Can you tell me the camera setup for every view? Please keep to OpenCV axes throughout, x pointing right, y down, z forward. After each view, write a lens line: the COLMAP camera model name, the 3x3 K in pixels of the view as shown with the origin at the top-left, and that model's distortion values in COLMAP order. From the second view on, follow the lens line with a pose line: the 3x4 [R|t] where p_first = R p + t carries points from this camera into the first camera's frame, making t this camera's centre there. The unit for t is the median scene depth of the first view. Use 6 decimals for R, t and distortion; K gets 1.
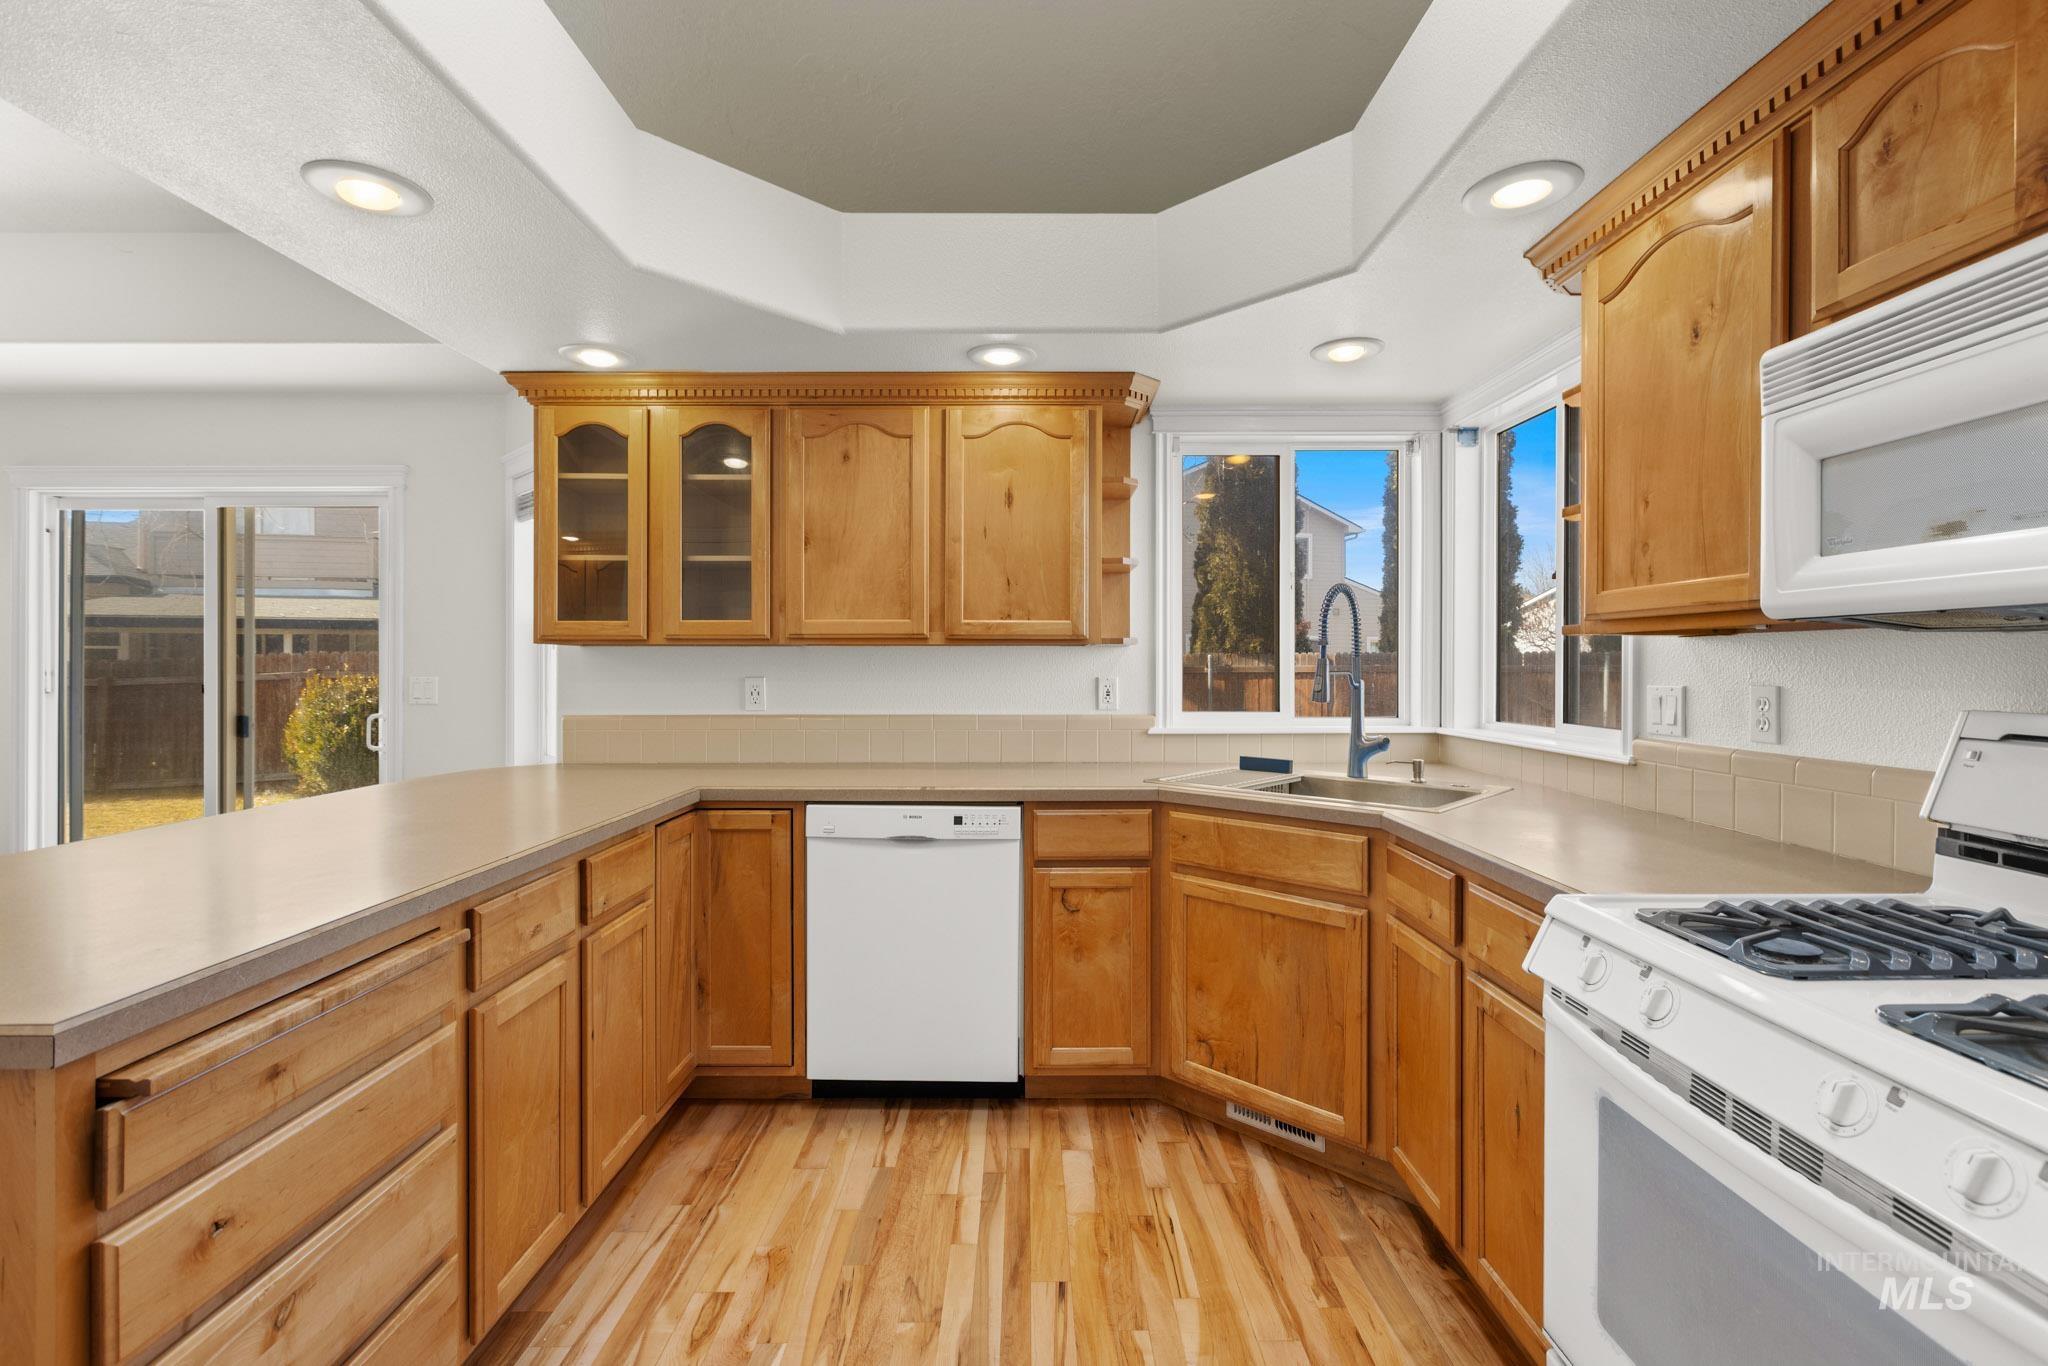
lens RADIAL K [[912.9, 0, 1041.3], [0, 912.9, 660.9], [0, 0, 1]] dist [0.000397, -0.000716]
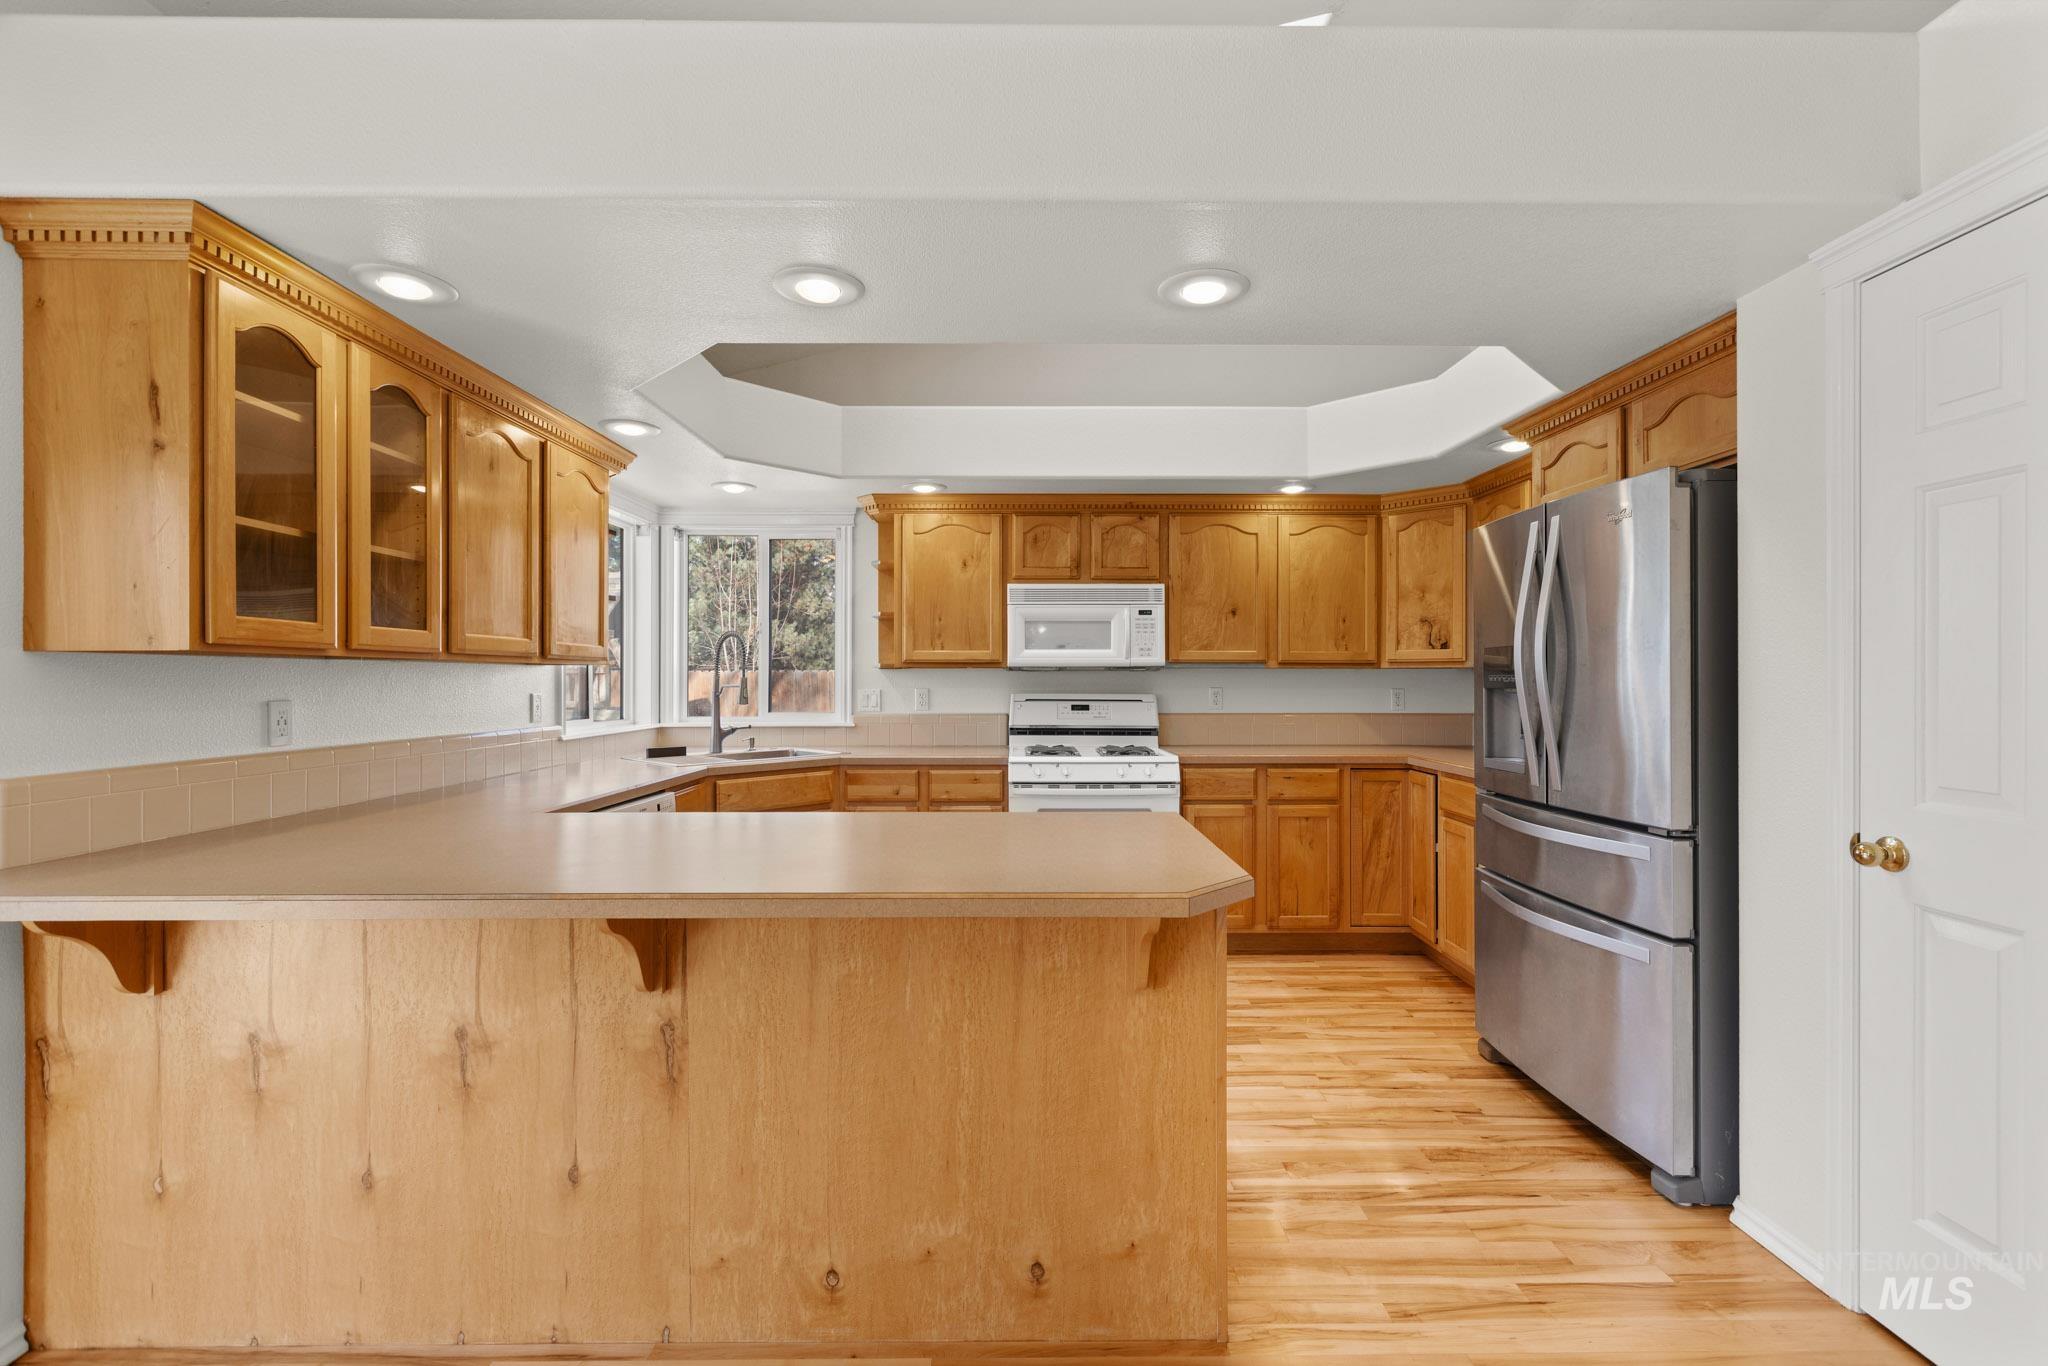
lens RADIAL K [[912.9, 0, 1034.7], [0, 912.9, 671.2], [0, 0, 1]] dist [0.000397, -0.000716]
pose [[0.000353, 0.008438, 0.999964, -1.271145], [-0.001377, 0.999963, -0.008437, -0.000672], [-0.999999, -0.001374, 0.000365, 0.466764]]
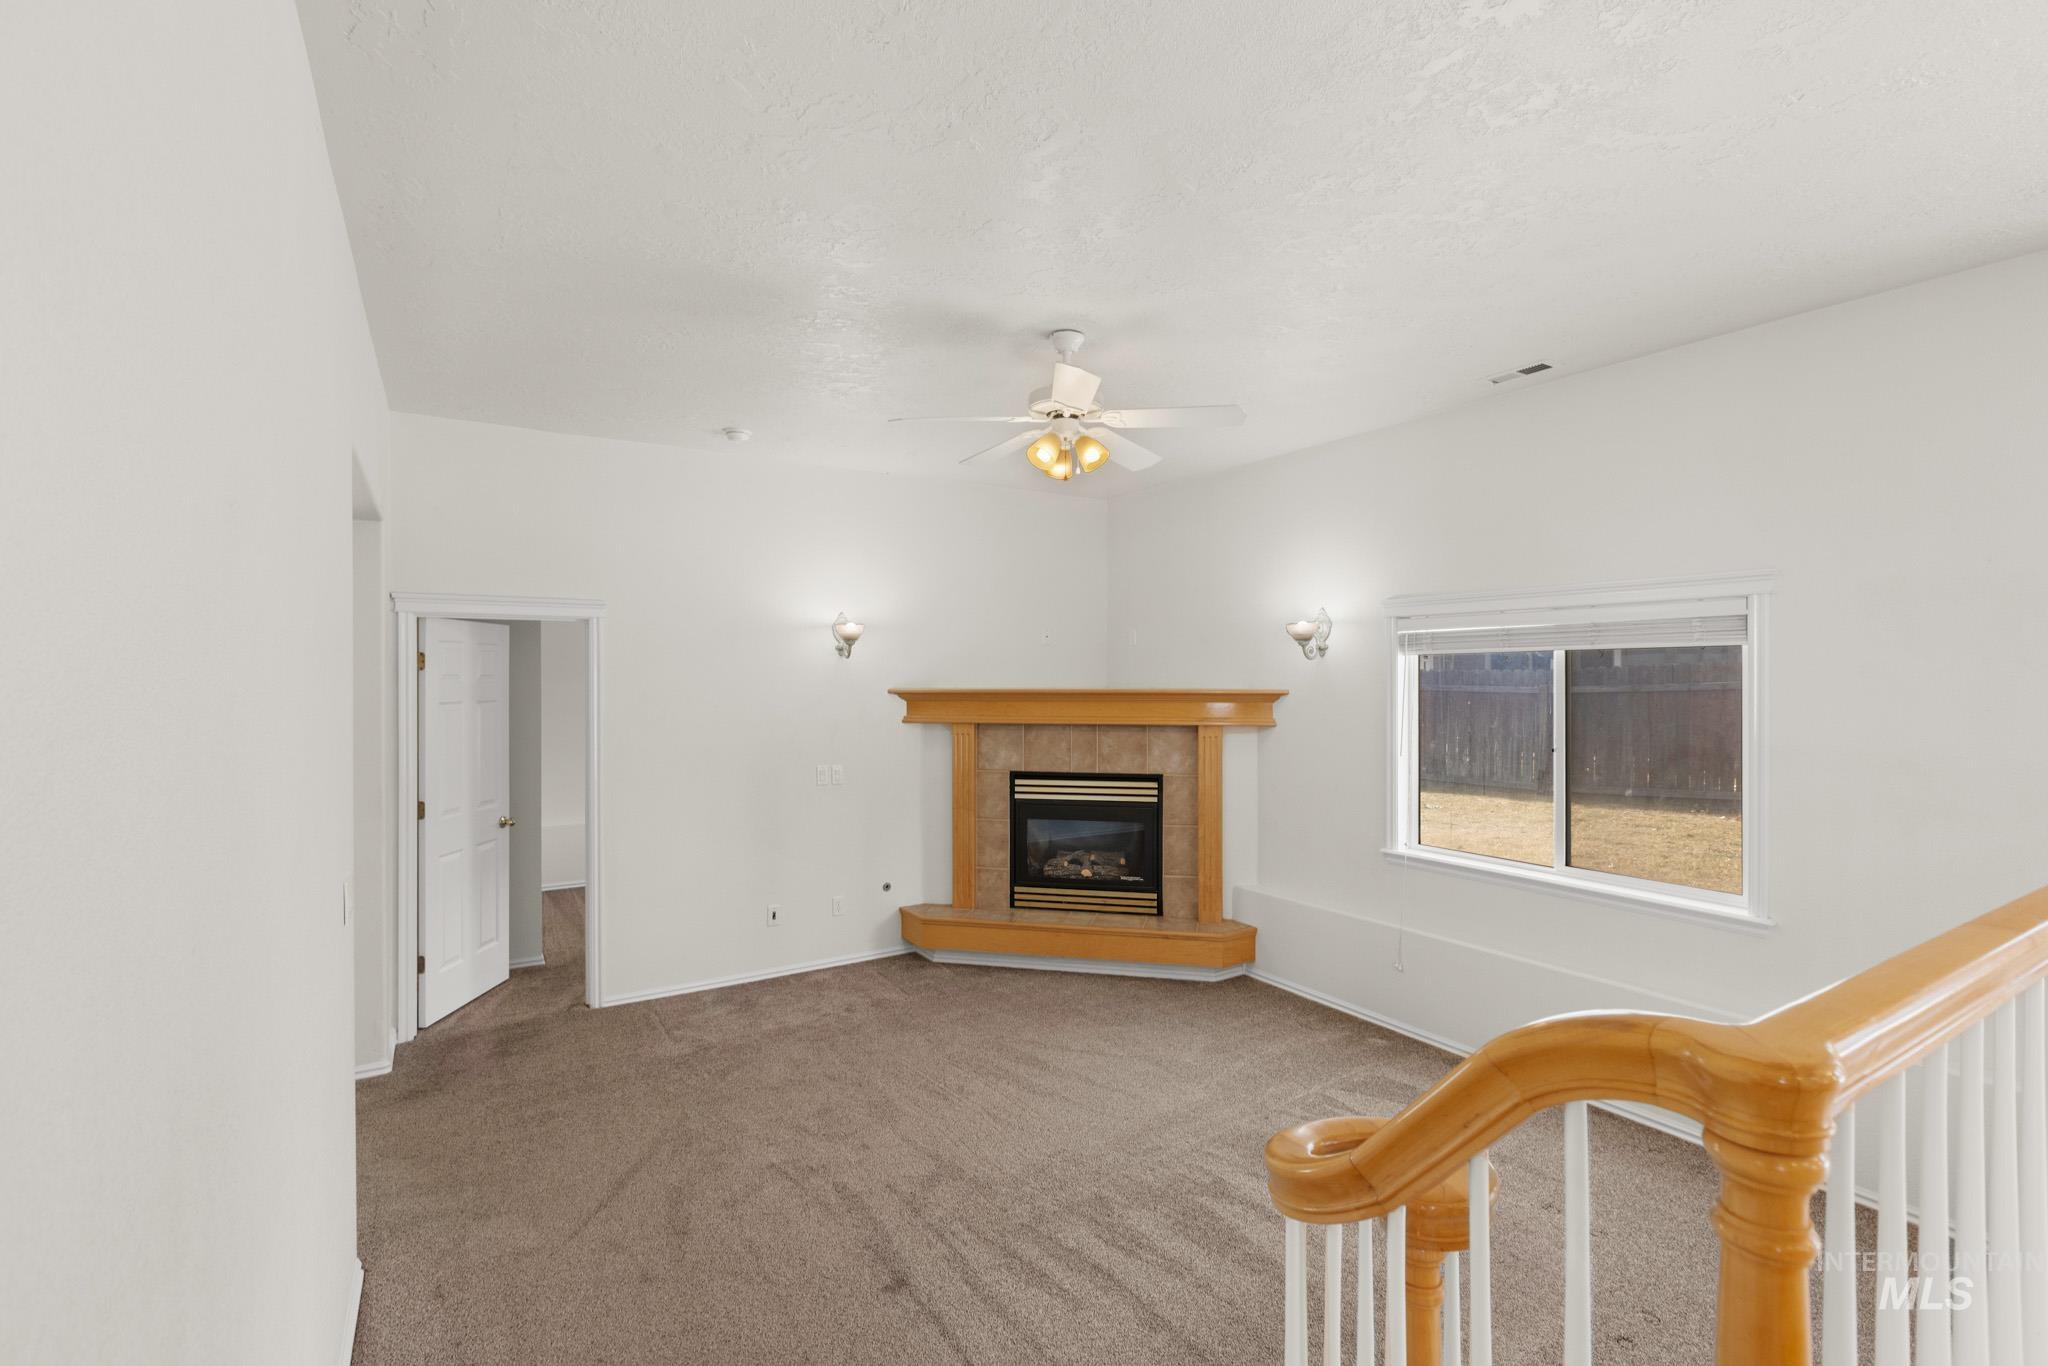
lens RADIAL K [[912.9, 0, 1037.5], [0, 912.9, 683.7], [0, 0, 1]] dist [0.000397, -0.000716]
pose [[0.526784, 0.007015, -0.849971, -1.891896], [0.001870, 0.999954, 0.009412, 0.023550], [0.849997, -0.006547, 0.526746, -0.355966]]
